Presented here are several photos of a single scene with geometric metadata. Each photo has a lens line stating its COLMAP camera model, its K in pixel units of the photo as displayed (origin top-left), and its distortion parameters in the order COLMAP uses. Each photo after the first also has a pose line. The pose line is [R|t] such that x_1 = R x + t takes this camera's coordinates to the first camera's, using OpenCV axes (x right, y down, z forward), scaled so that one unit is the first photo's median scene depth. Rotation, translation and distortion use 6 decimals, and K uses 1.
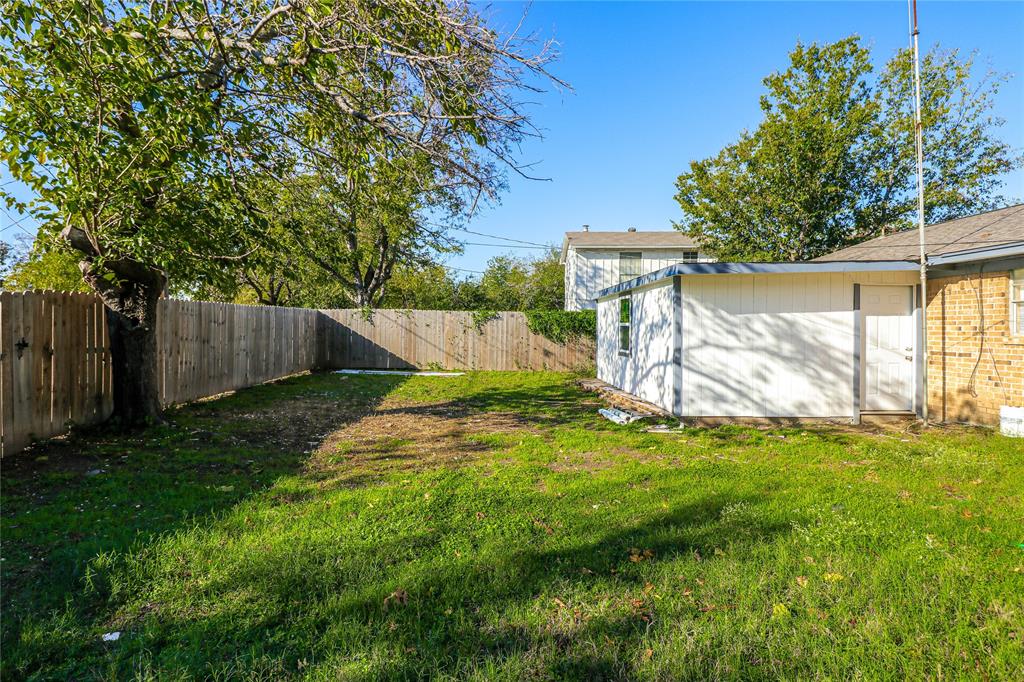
lens RADIAL K [[574.5, 0, 514.7], [0, 574.5, 335.9], [0, 0, 1]] dist [0.008862, -0.014274]
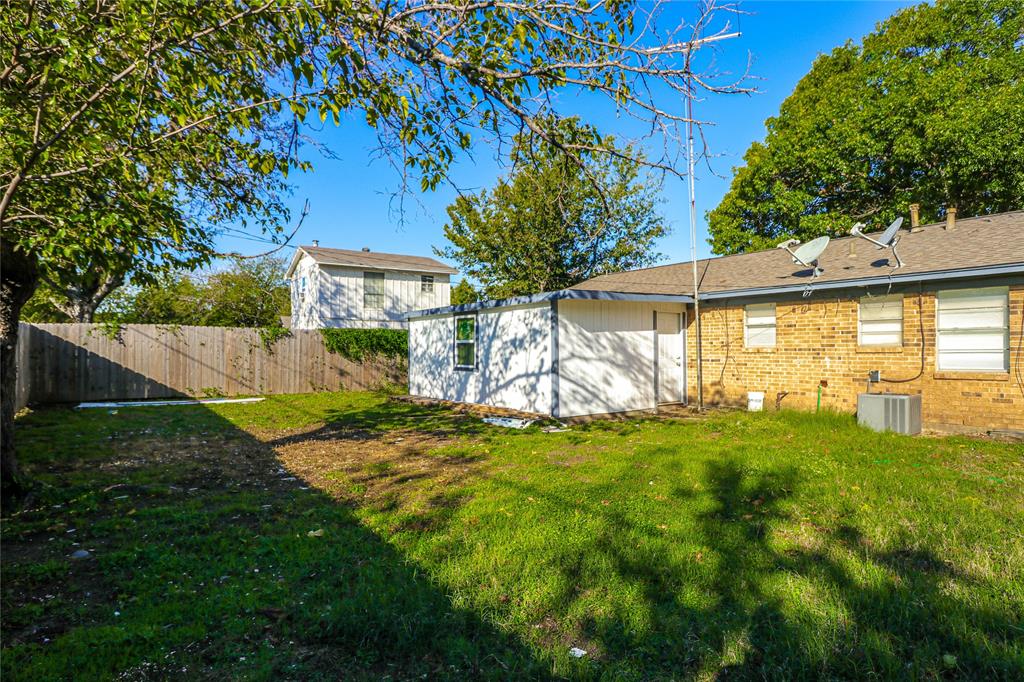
lens RADIAL K [[574.5, 0, 516.0], [0, 574.5, 334.7], [0, 0, 1]] dist [0.008862, -0.014274]
pose [[0.803427, 0.004338, 0.595387, -0.487824], [0.018286, 0.999322, -0.031957, 0.005369], [-0.595122, 0.036562, 0.802803, 0.093161]]
